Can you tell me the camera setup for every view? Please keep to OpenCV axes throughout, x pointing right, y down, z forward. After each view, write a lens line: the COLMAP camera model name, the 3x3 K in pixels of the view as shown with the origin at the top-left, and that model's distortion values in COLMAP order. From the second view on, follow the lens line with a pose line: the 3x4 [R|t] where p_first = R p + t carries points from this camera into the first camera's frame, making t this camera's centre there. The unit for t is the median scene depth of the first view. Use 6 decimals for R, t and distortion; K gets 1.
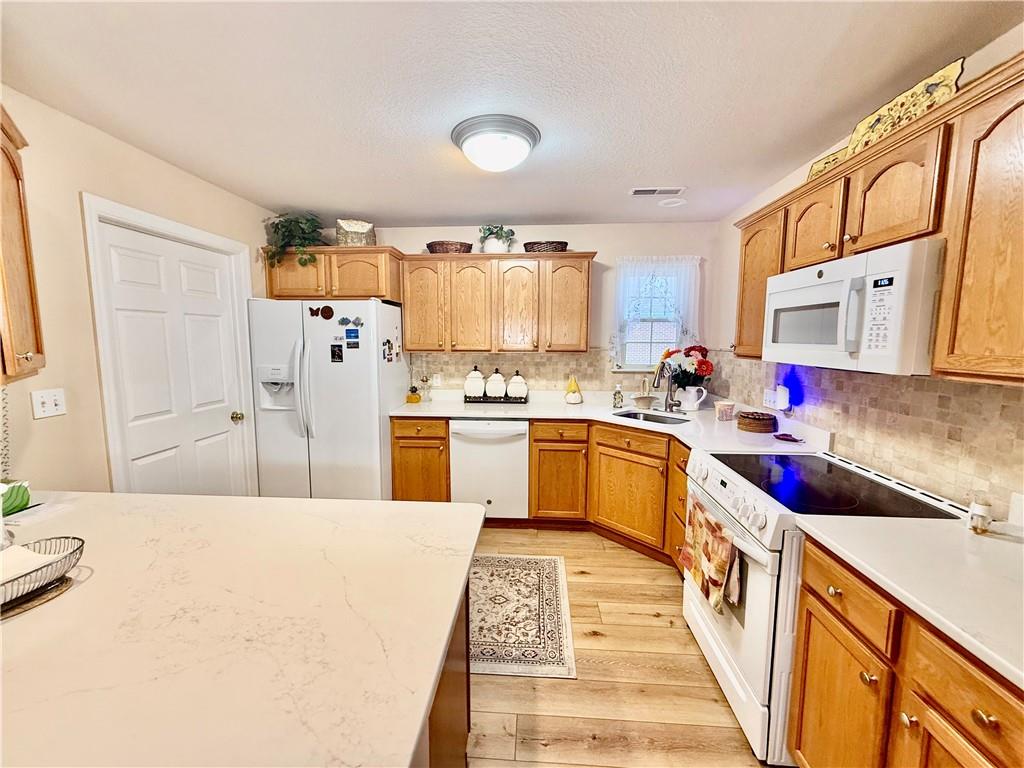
lens RADIAL K [[405.3, 0, 507.6], [0, 405.3, 384.0], [0, 0, 1]] dist [-0.000651, 0.000016]
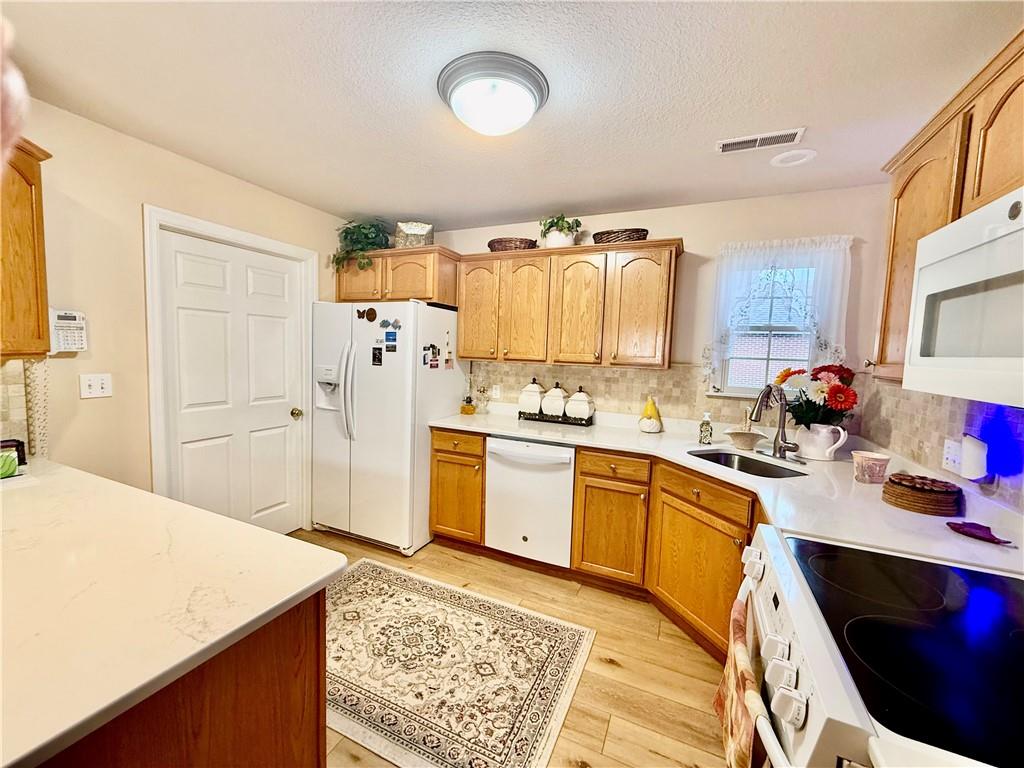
lens RADIAL K [[405.3, 0, 507.6], [0, 405.3, 384.0], [0, 0, 1]] dist [-0.000651, 0.000016]
pose [[0.935560, 0.058395, -0.348307, 0.209763], [-0.071448, 0.997138, -0.024736, -0.007555], [0.345866, 0.048028, 0.937054, 0.192772]]
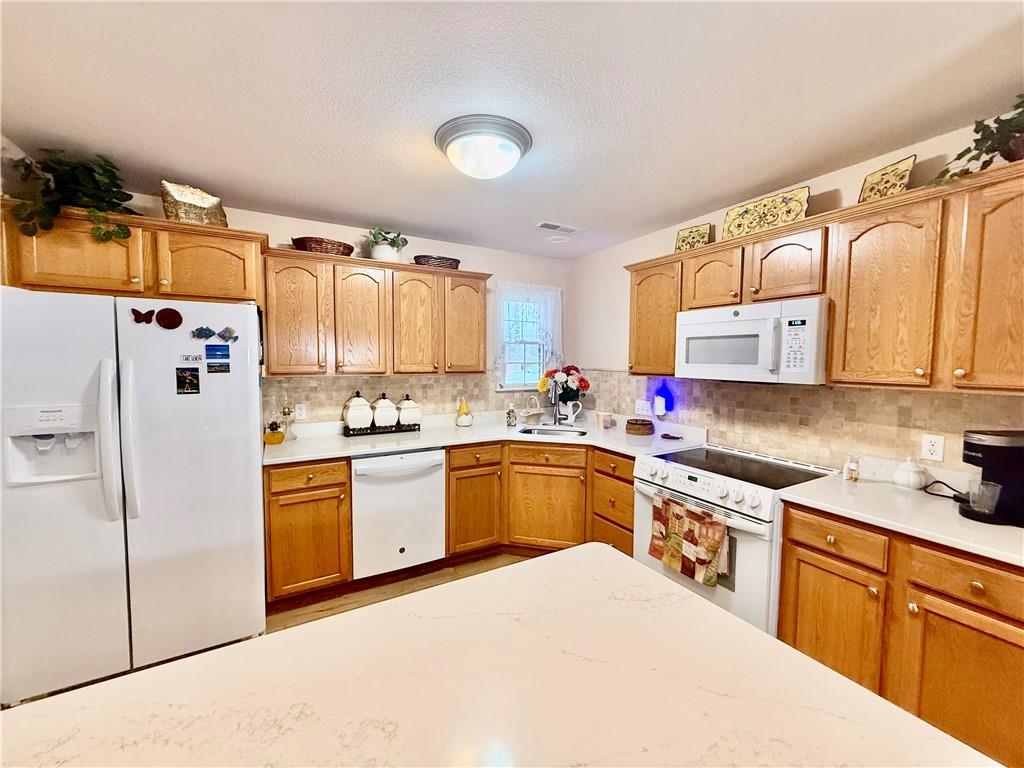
lens RADIAL K [[405.3, 0, 507.6], [0, 405.3, 384.0], [0, 0, 1]] dist [-0.000651, 0.000016]
pose [[0.831710, -0.031483, 0.554317, -0.344954], [0.058654, 0.997786, -0.031335, -0.018660], [-0.552103, 0.058575, 0.831716, 0.160119]]
